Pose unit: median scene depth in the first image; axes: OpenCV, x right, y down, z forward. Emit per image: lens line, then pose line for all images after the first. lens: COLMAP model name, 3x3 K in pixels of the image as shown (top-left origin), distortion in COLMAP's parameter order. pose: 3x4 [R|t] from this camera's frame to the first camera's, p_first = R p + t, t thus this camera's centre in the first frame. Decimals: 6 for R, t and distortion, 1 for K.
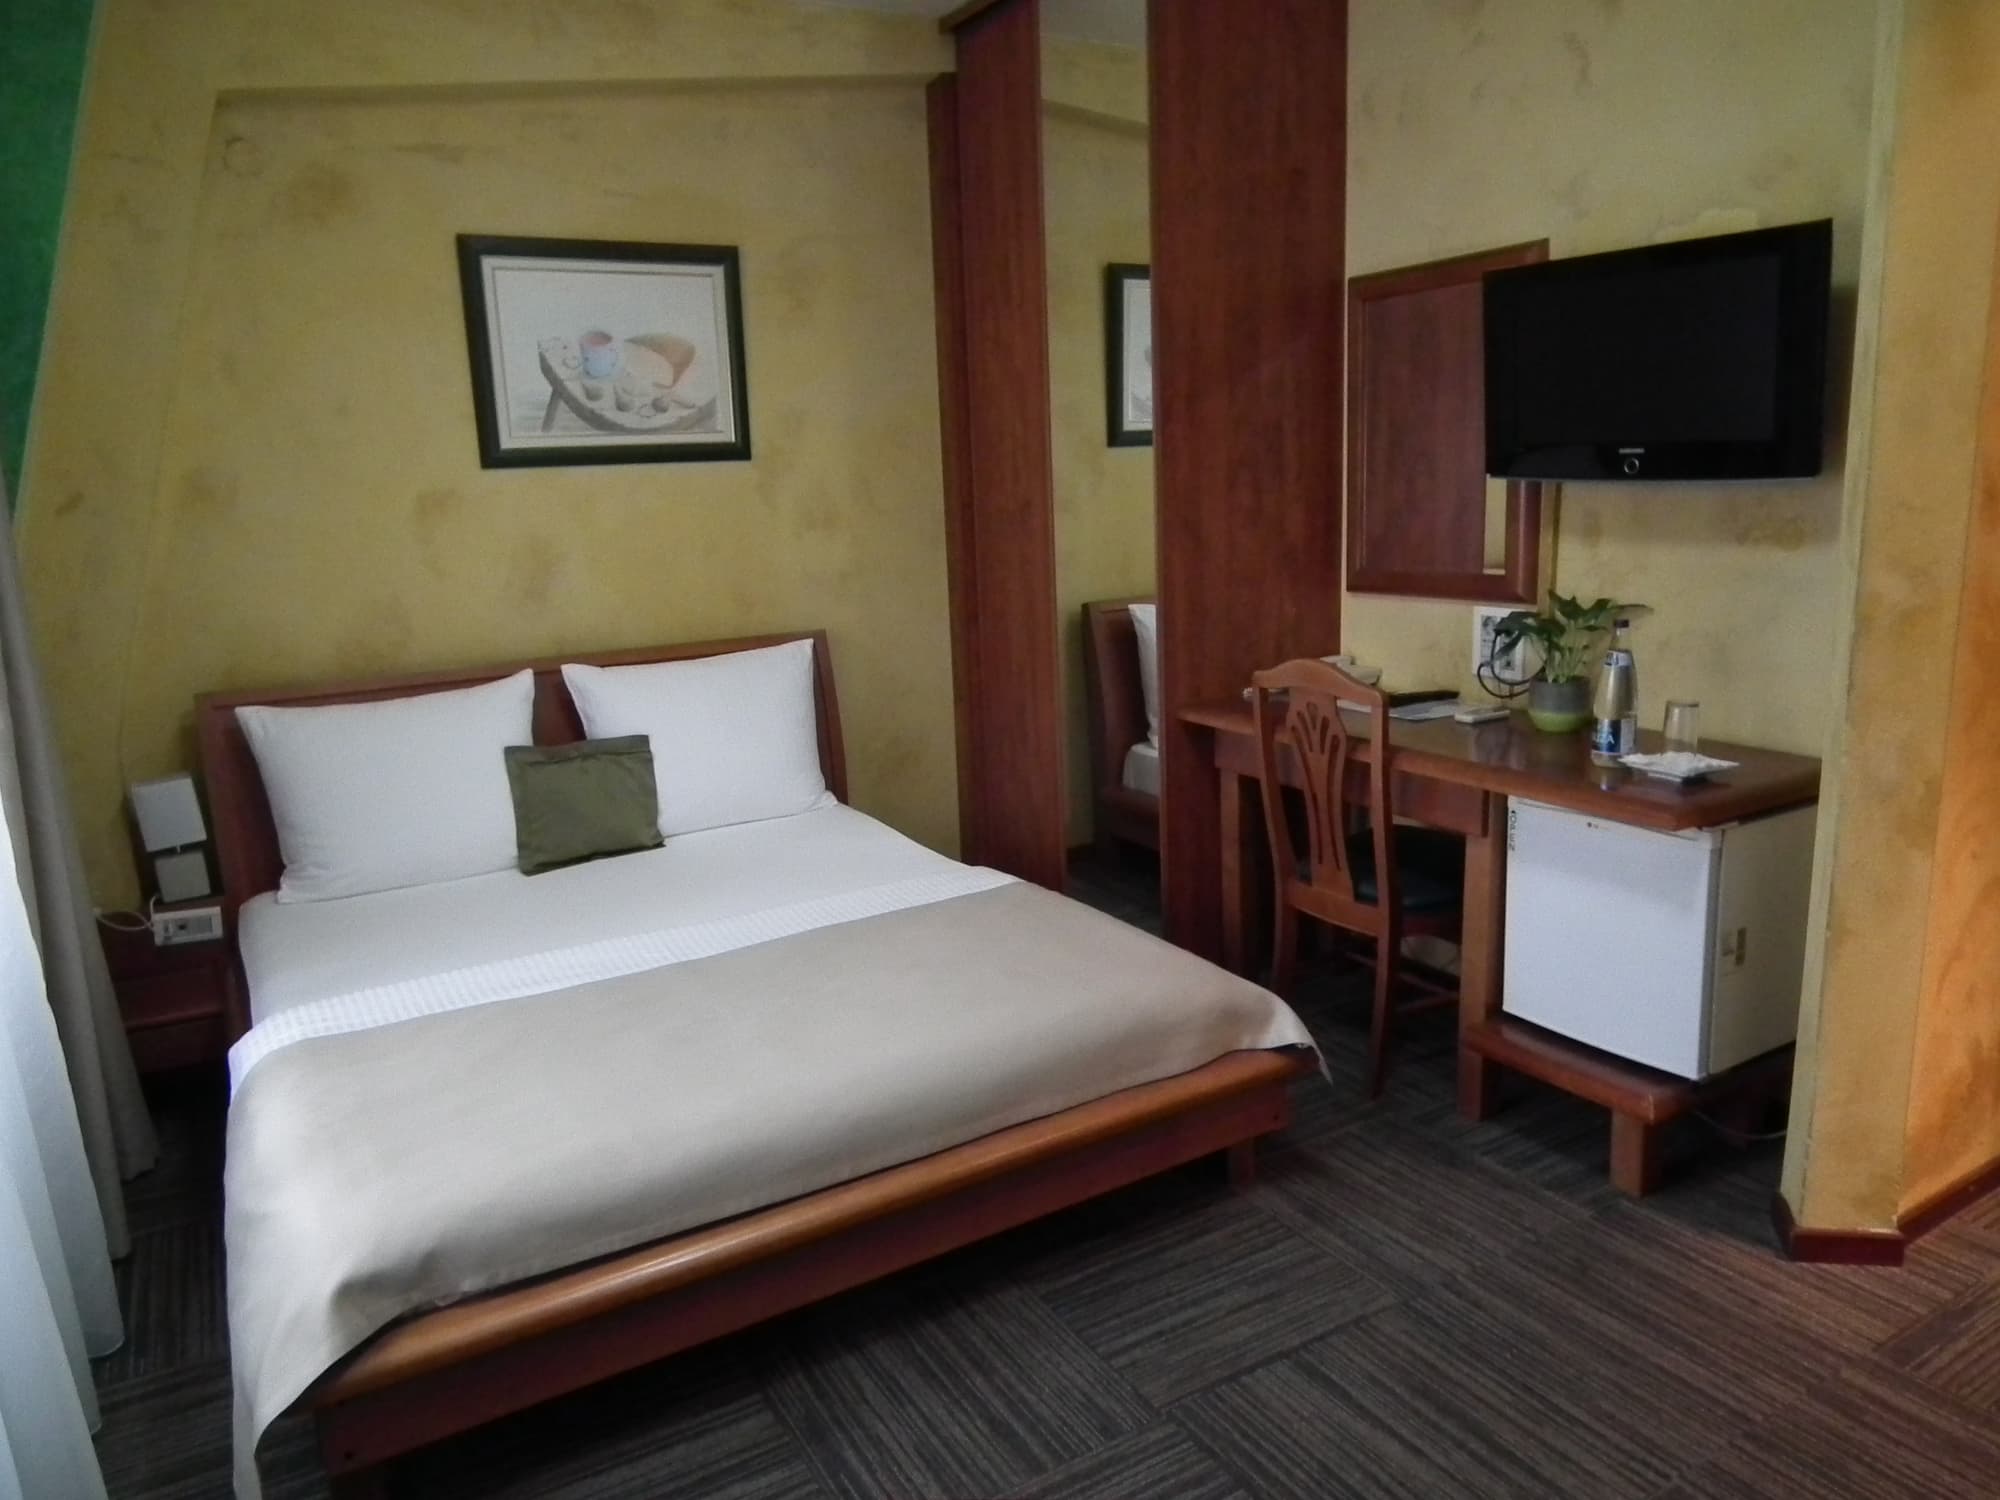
lens RADIAL K [[1396.8, 0, 993.6], [0, 1396.8, 756.6], [0, 0, 1]] dist [0.000755, 0.004331]
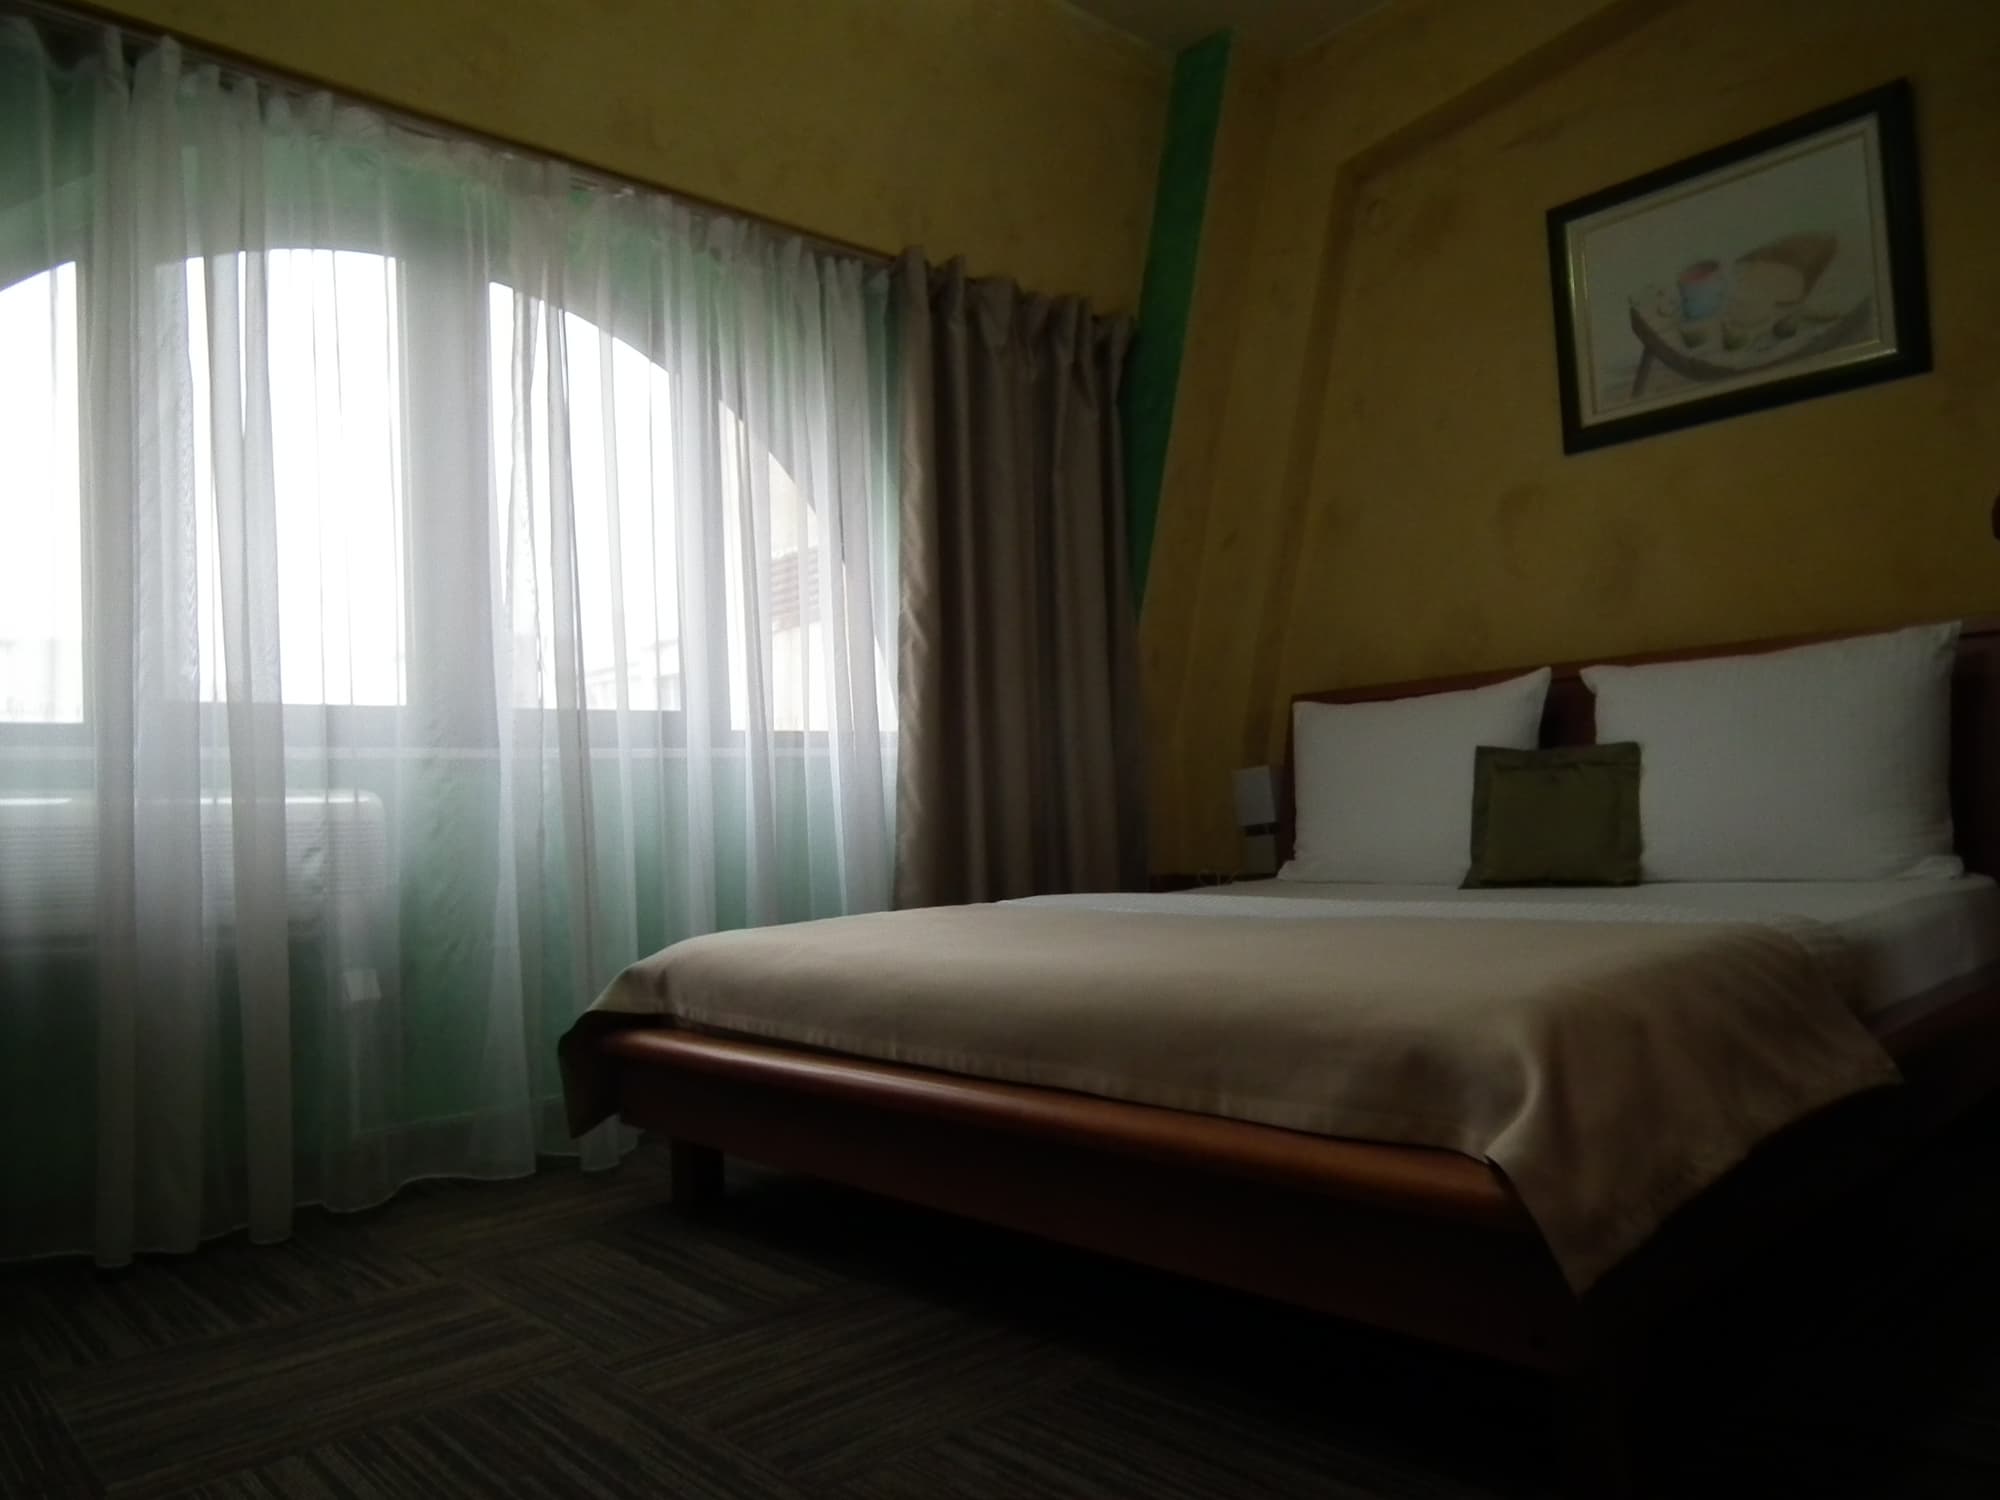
lens RADIAL K [[1396.8, 0, 993.5], [0, 1396.8, 747.0], [0, 0, 1]] dist [0.000755, 0.004331]
pose [[0.186780, -0.014396, -0.982296, 0.438860], [-0.167973, 0.984700, -0.046371, 0.081907], [0.967935, 0.173660, 0.181504, 0.504466]]
